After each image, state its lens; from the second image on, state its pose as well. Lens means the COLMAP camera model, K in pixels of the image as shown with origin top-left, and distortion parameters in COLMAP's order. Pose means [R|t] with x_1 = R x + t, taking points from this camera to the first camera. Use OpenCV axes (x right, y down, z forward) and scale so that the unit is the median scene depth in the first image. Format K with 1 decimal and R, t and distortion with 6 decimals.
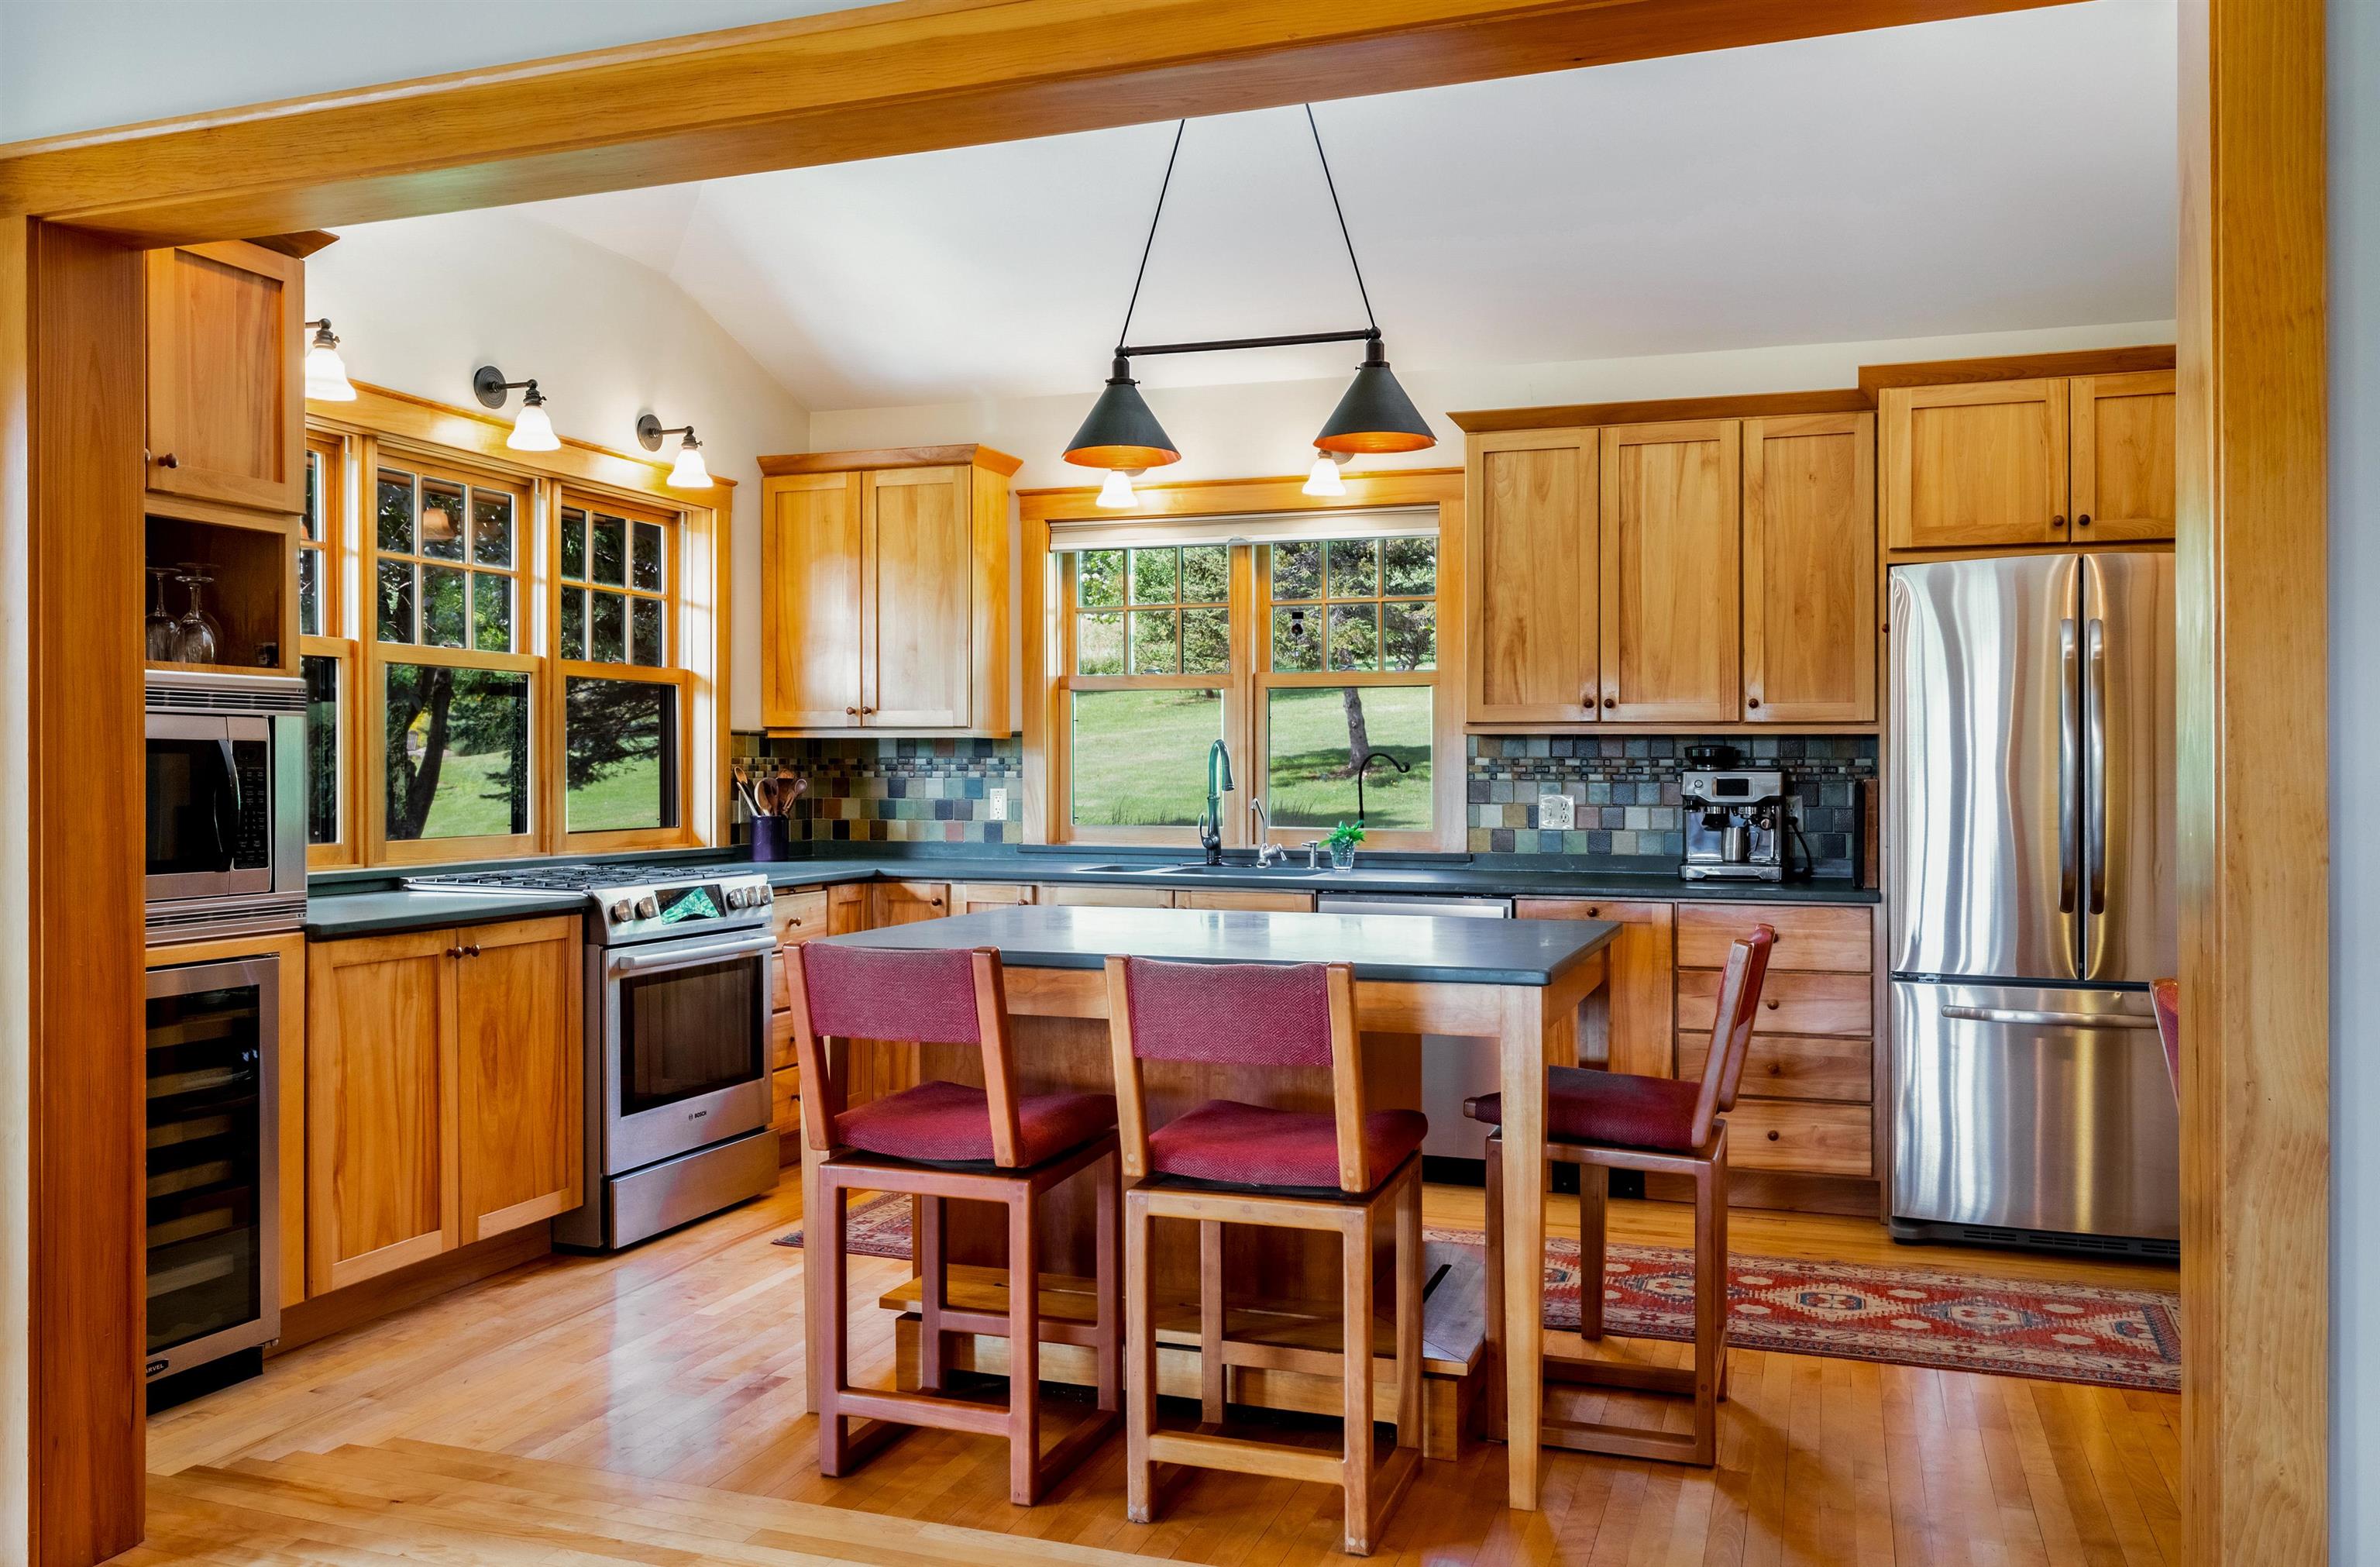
lens RADIAL K [[1732.7, 0, 1188.8], [0, 1732.7, 769.5], [0, 0, 1]] dist [0.002591, -0.000955]
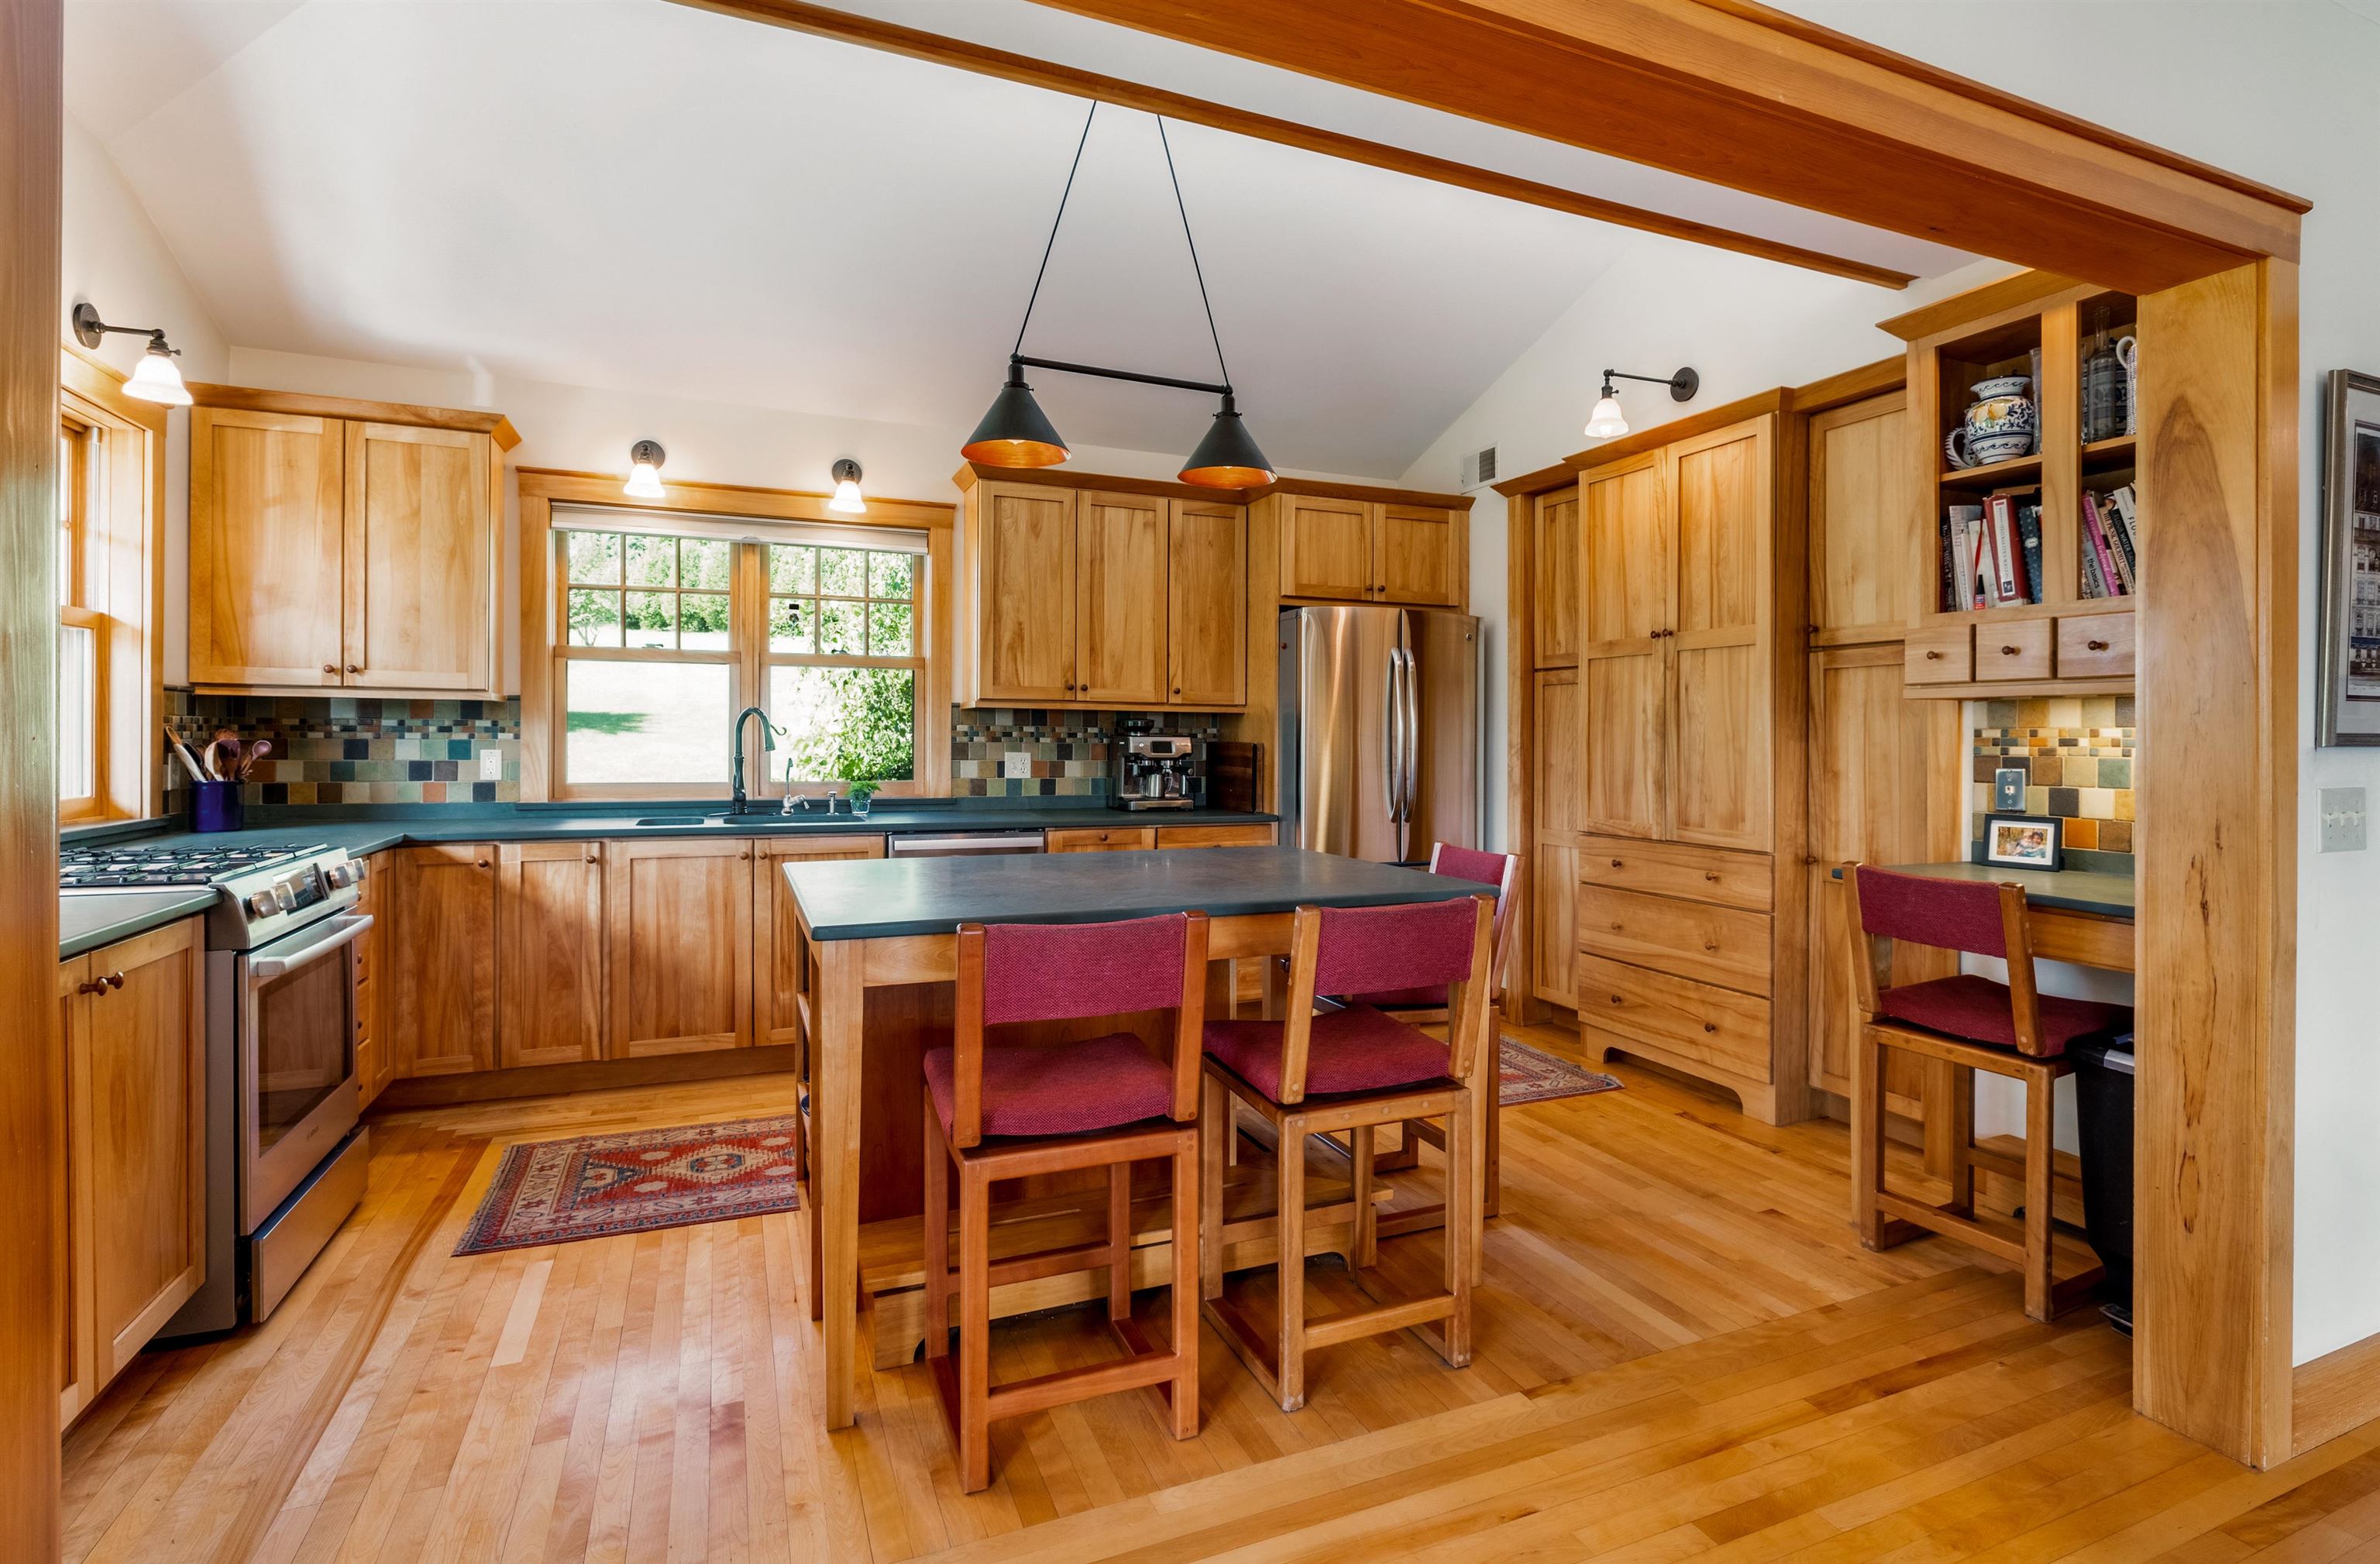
lens RADIAL K [[1115.5, 0, 1201.2], [0, 1115.5, 733.4], [0, 0, 1]] dist [-0.001668, 0.000271]
pose [[0.746349, 0.005088, 0.665536, -0.275994], [-0.005879, 0.999982, -0.001052, -0.000625], [-0.665529, -0.003128, 0.746365, 0.251688]]
